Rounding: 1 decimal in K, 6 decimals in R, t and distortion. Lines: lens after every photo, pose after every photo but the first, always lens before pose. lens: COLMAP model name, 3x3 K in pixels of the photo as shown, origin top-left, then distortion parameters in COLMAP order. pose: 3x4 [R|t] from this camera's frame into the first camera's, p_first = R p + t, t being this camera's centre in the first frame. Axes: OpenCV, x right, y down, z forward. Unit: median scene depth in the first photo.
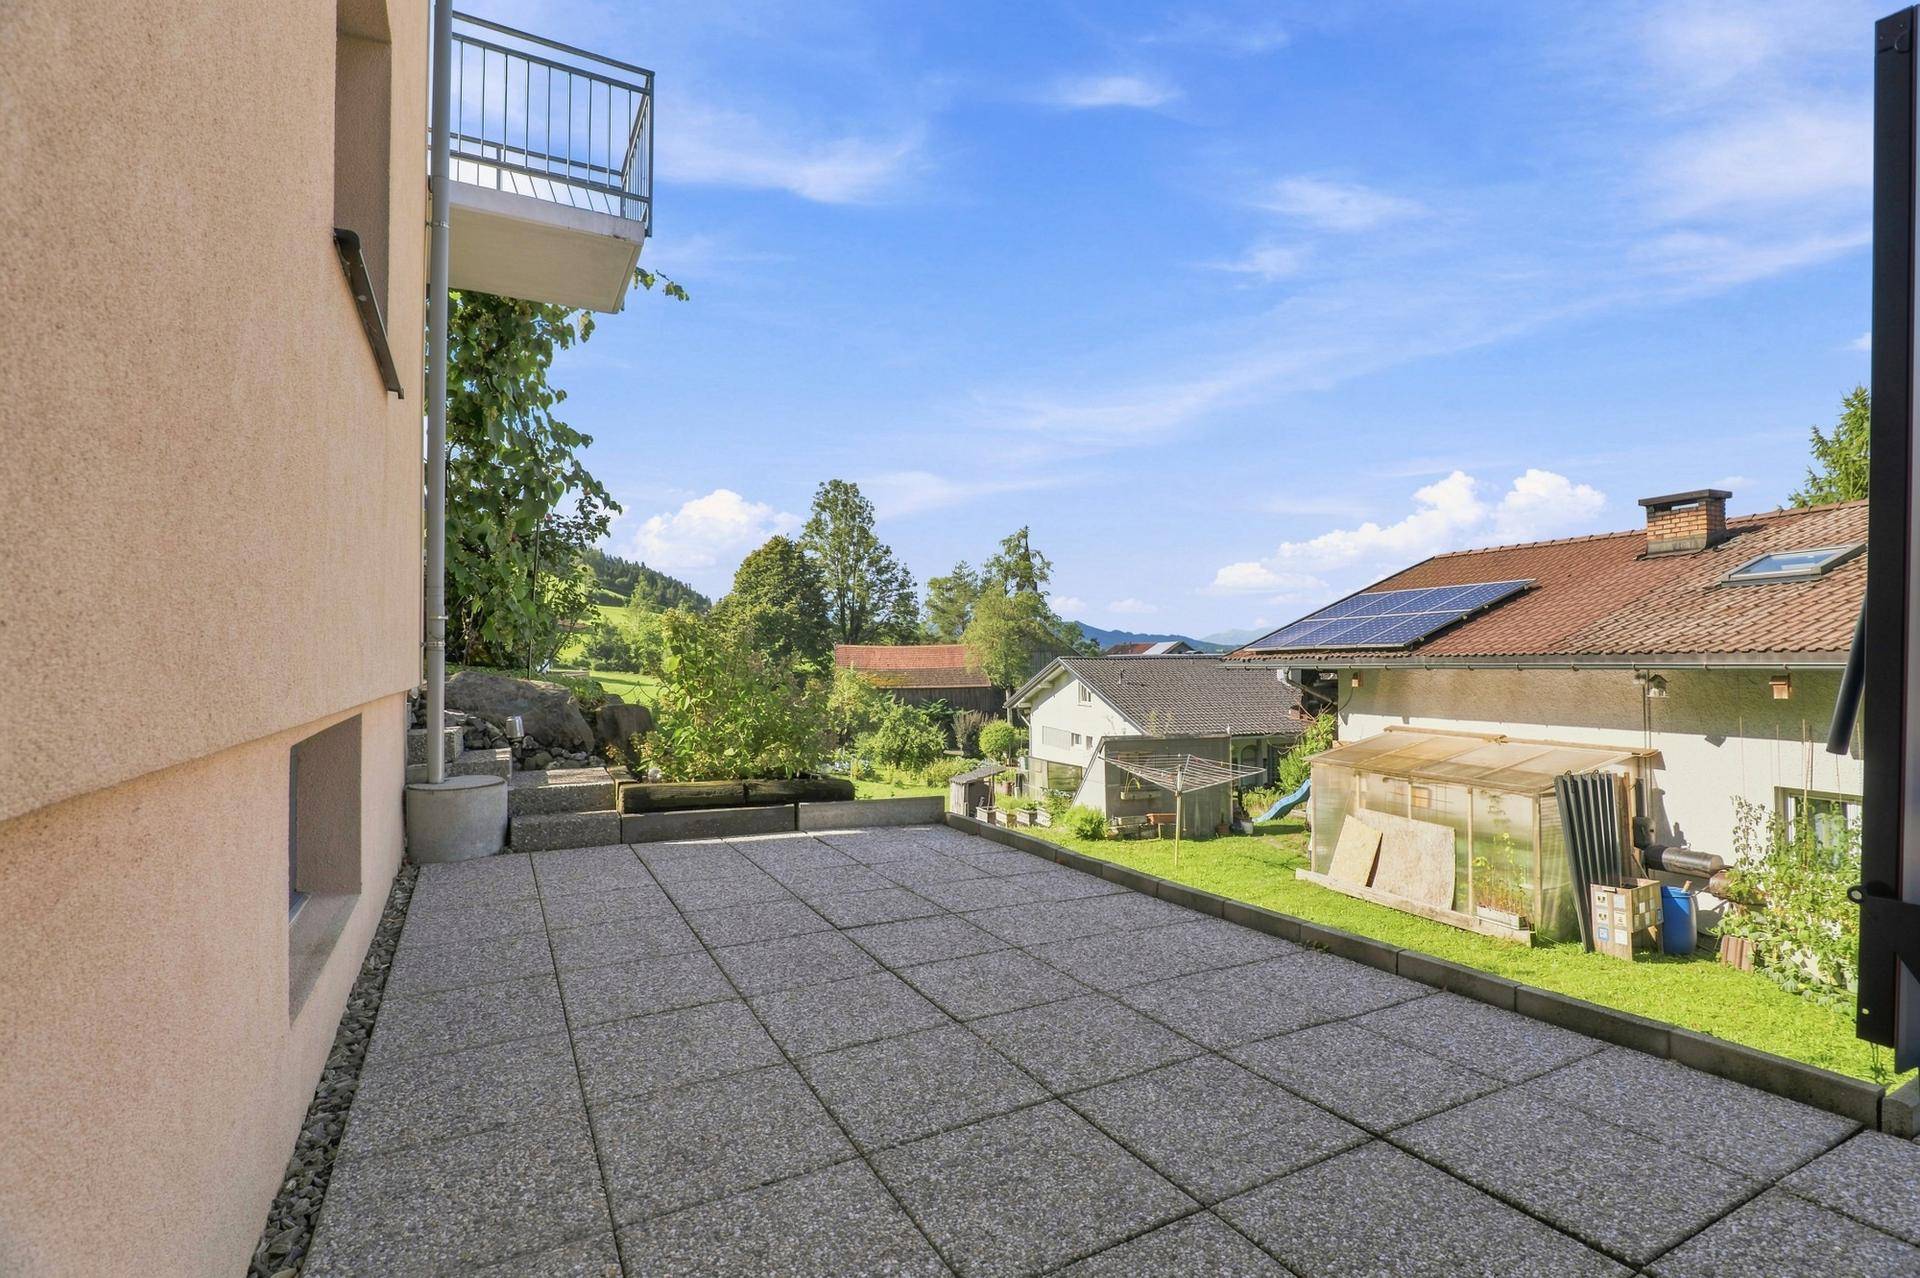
lens RADIAL K [[883.9, 0, 945.1], [0, 883.9, 647.0], [0, 0, 1]] dist [-0.000903, -0.000053]
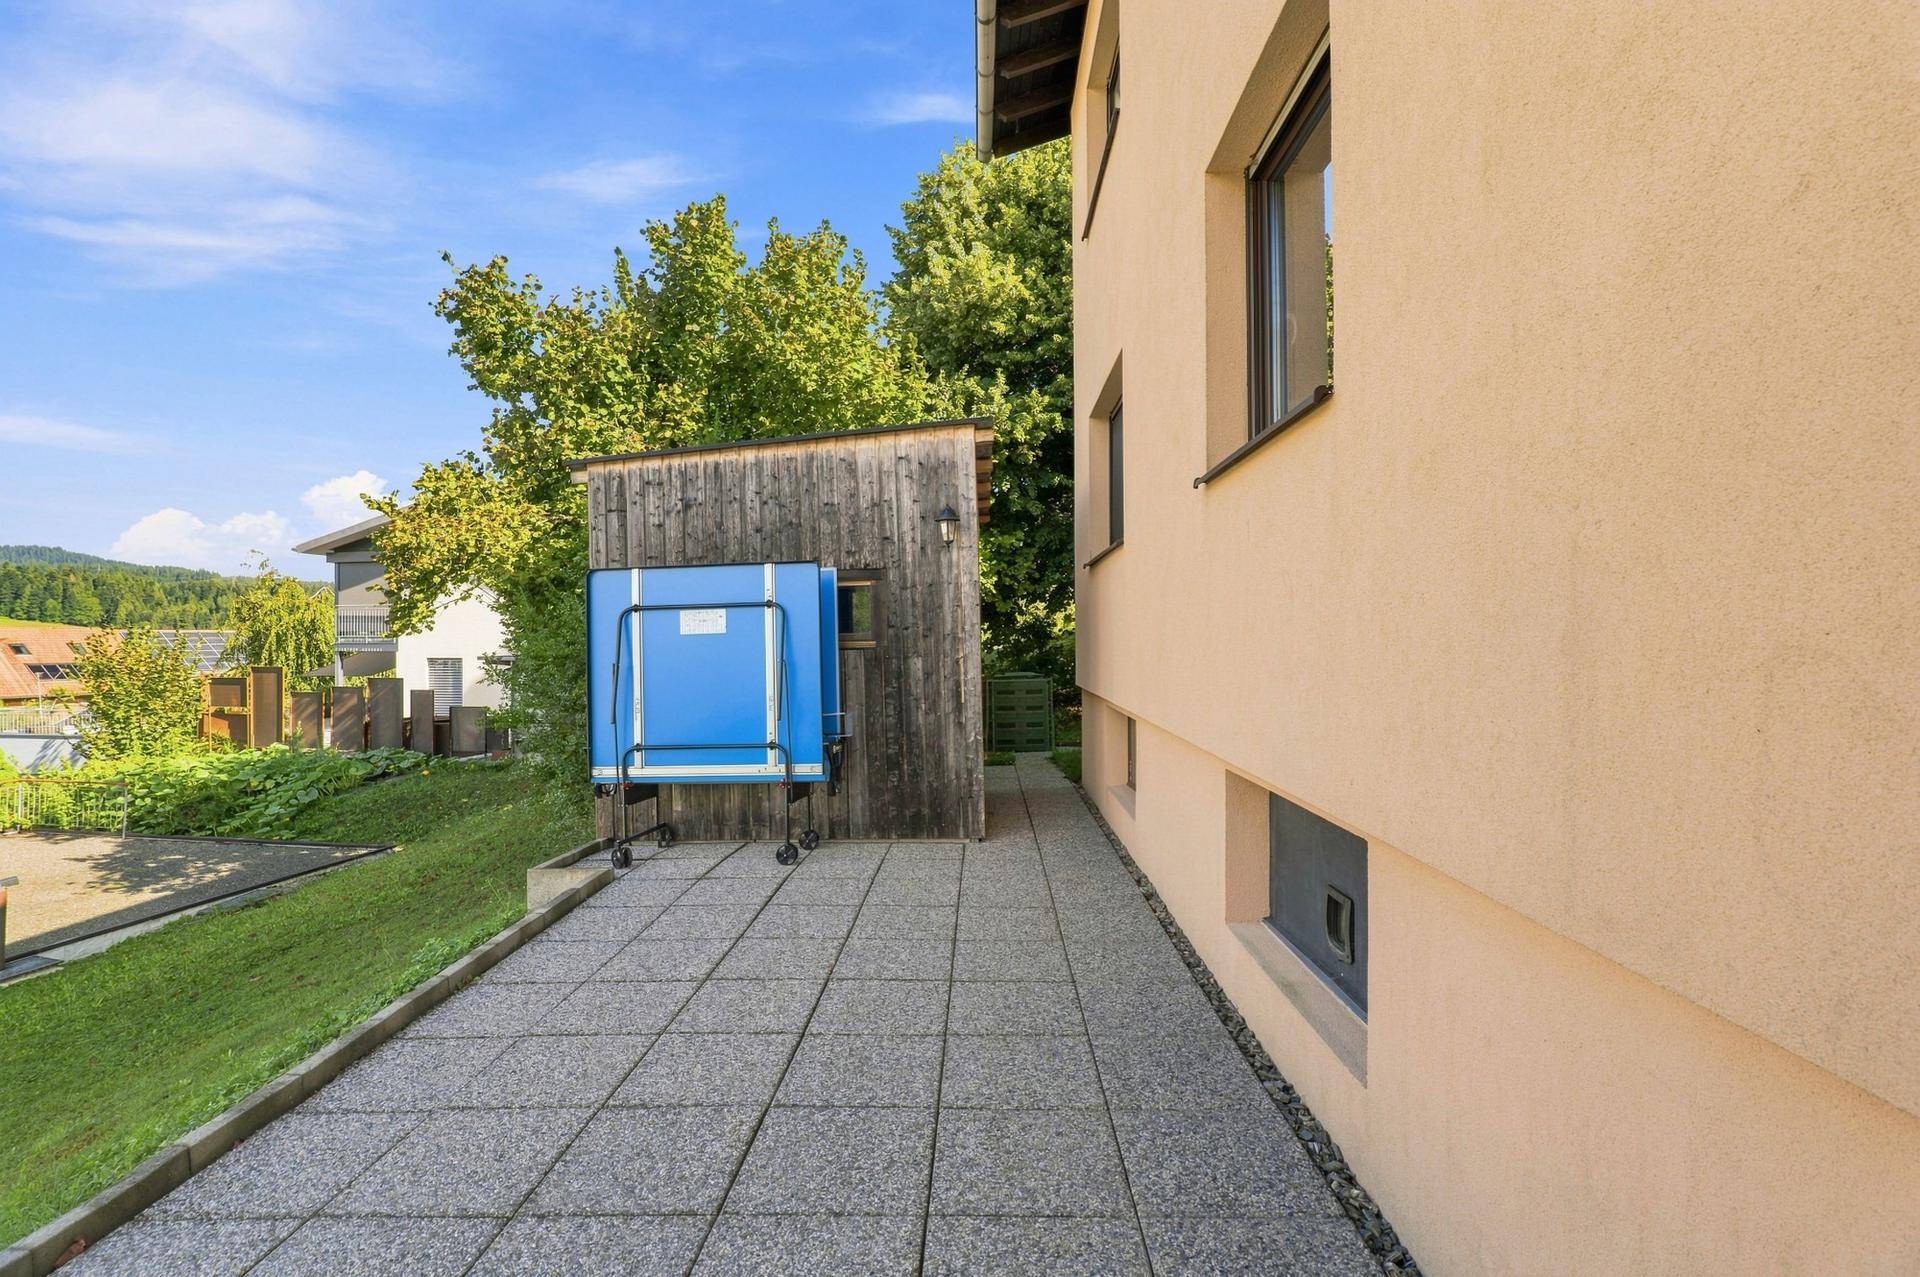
lens RADIAL K [[883.9, 0, 945.1], [0, 883.9, 646.5], [0, 0, 1]] dist [-0.000903, -0.000053]
pose [[-0.865044, 0.007842, 0.501635, -0.719198], [0.005728, 0.999967, -0.005754, -0.083193], [-0.501664, -0.002105, -0.865060, 1.780377]]
